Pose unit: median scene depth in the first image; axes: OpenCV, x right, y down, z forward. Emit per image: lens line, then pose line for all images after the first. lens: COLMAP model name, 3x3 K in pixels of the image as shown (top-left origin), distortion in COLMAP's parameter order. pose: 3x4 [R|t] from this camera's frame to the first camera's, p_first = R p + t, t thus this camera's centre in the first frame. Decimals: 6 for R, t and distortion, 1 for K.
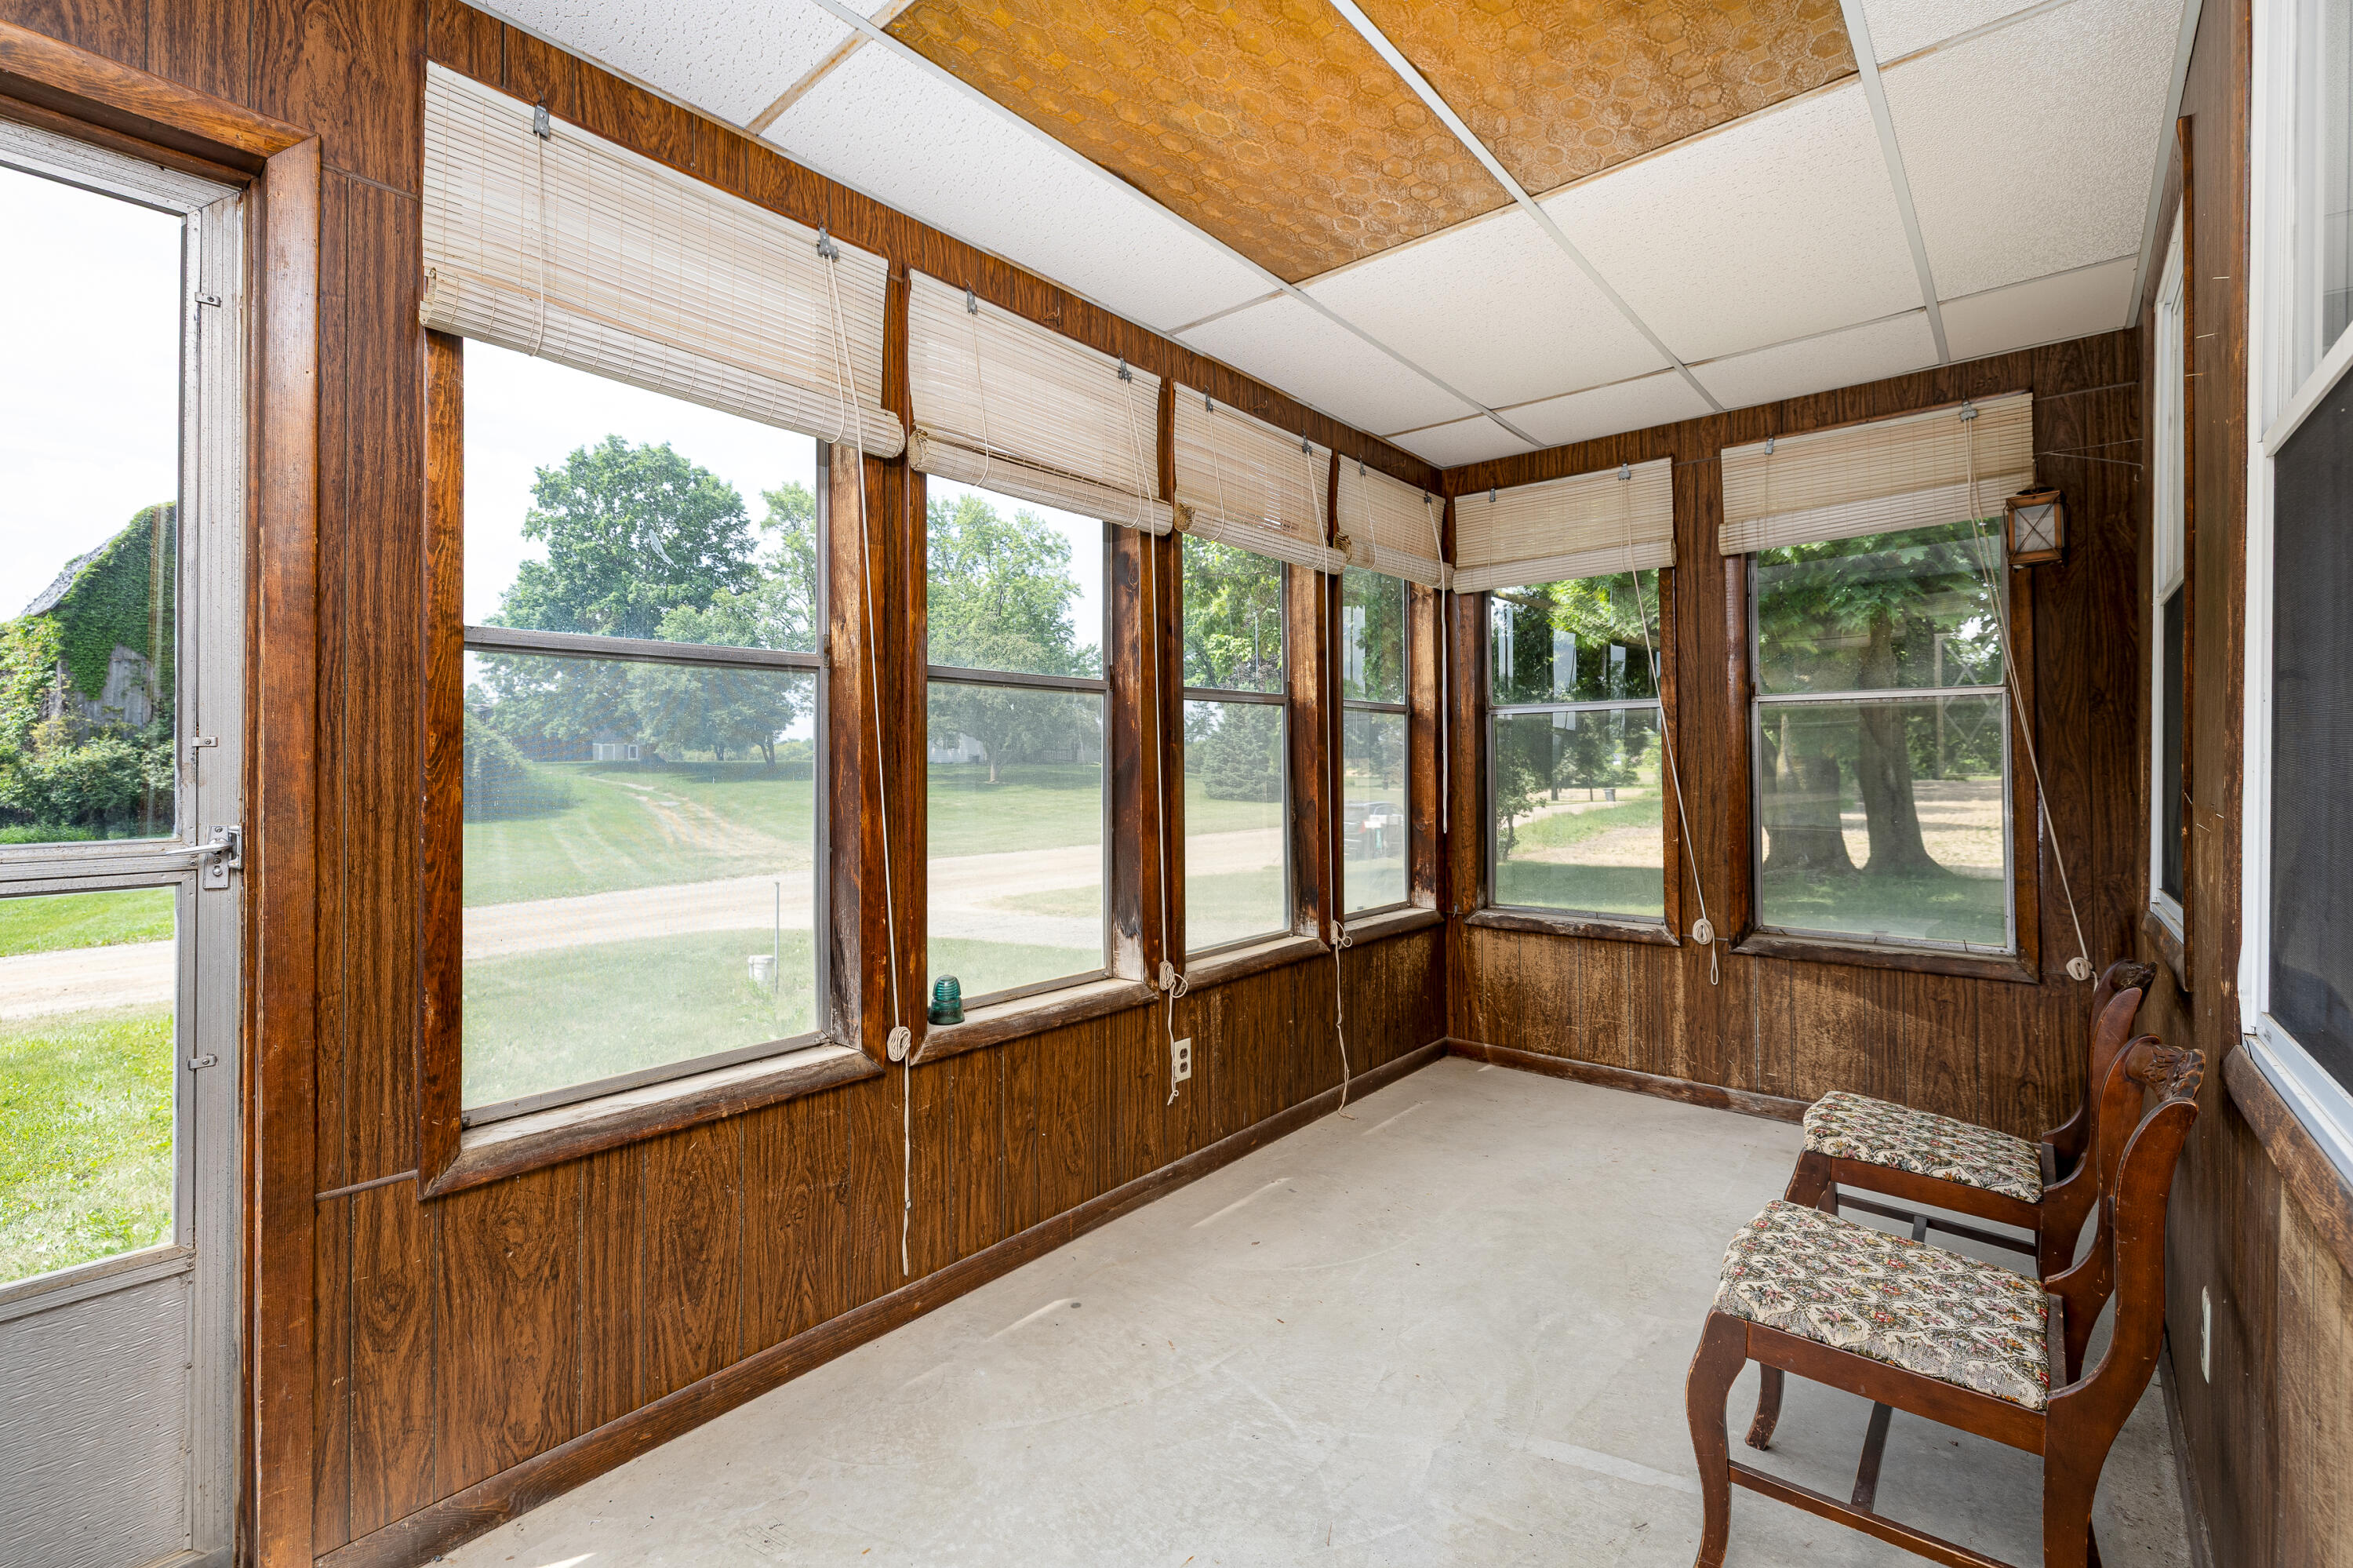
lens RADIAL K [[995.1, 0, 1163.5], [0, 995.1, 759.7], [0, 0, 1]] dist [0.003295, 0.000379]
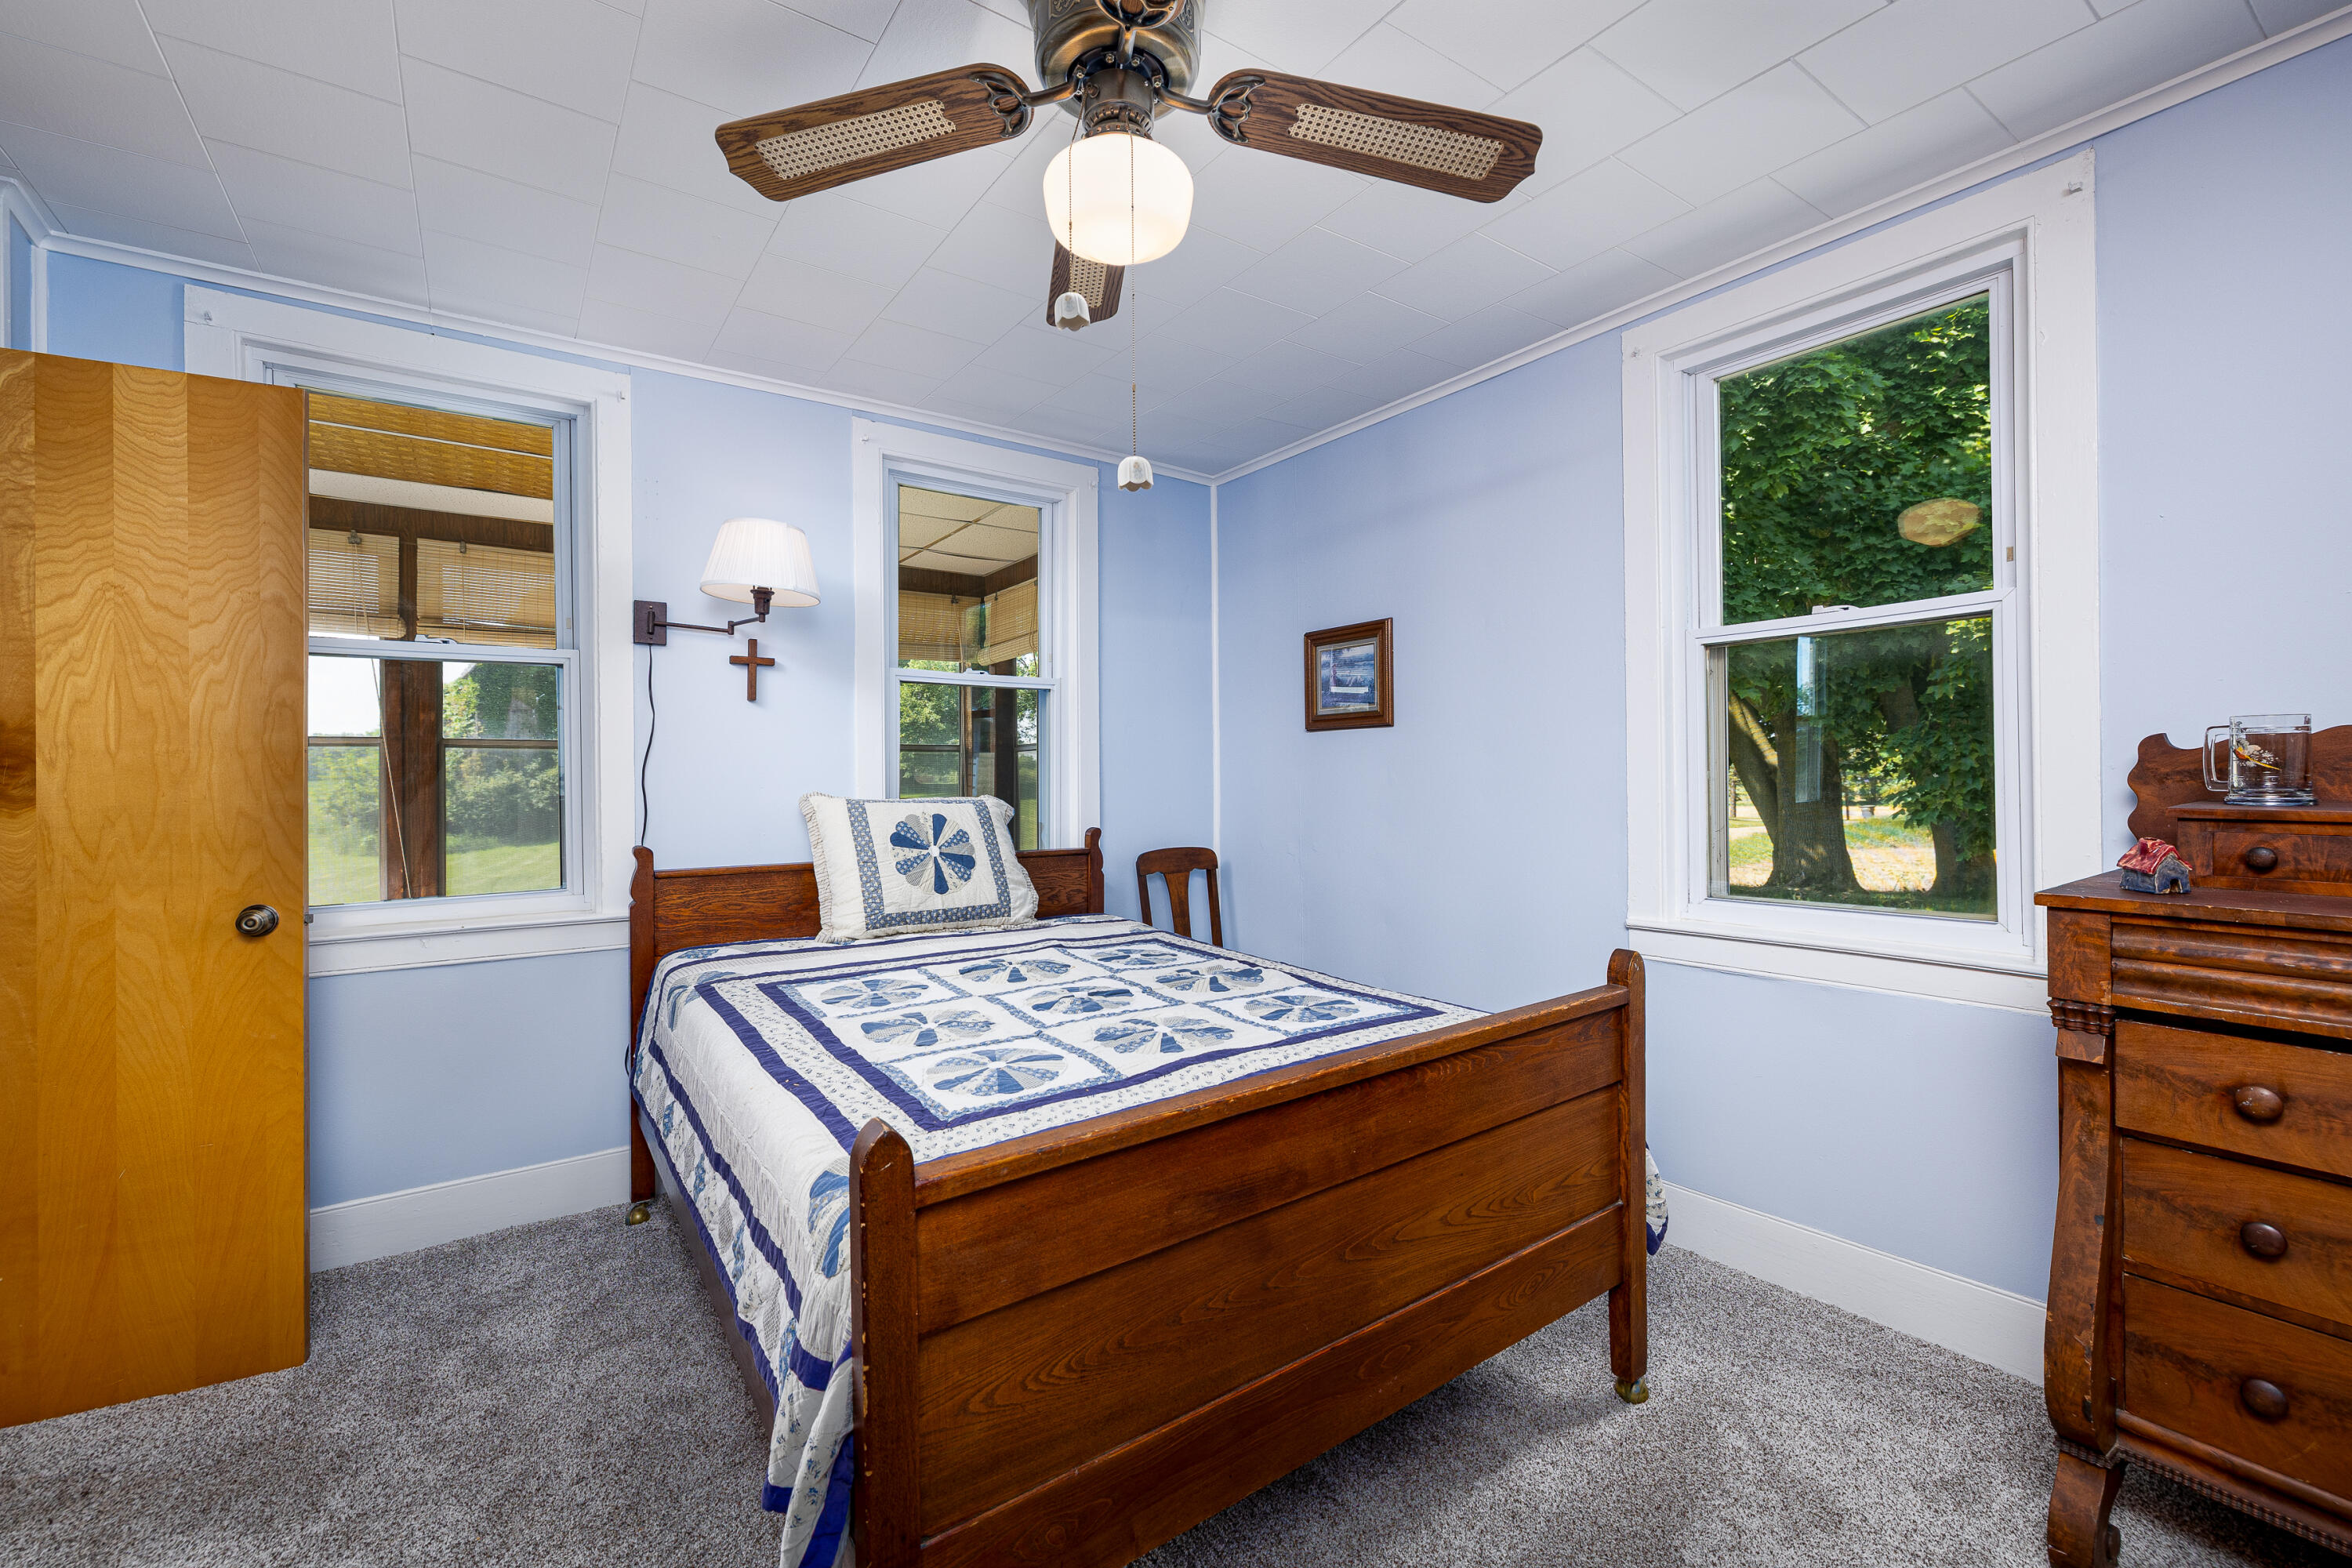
lens RADIAL K [[994.7, 0, 1175.8], [0, 994.7, 776.3], [0, 0, 1]] dist [0.003295, 0.000379]
pose [[0.967263, -0.008883, -0.253622, 0.123052], [0.007839, 0.999956, -0.005128, 0.000910], [0.253656, 0.002972, 0.967290, -0.039930]]
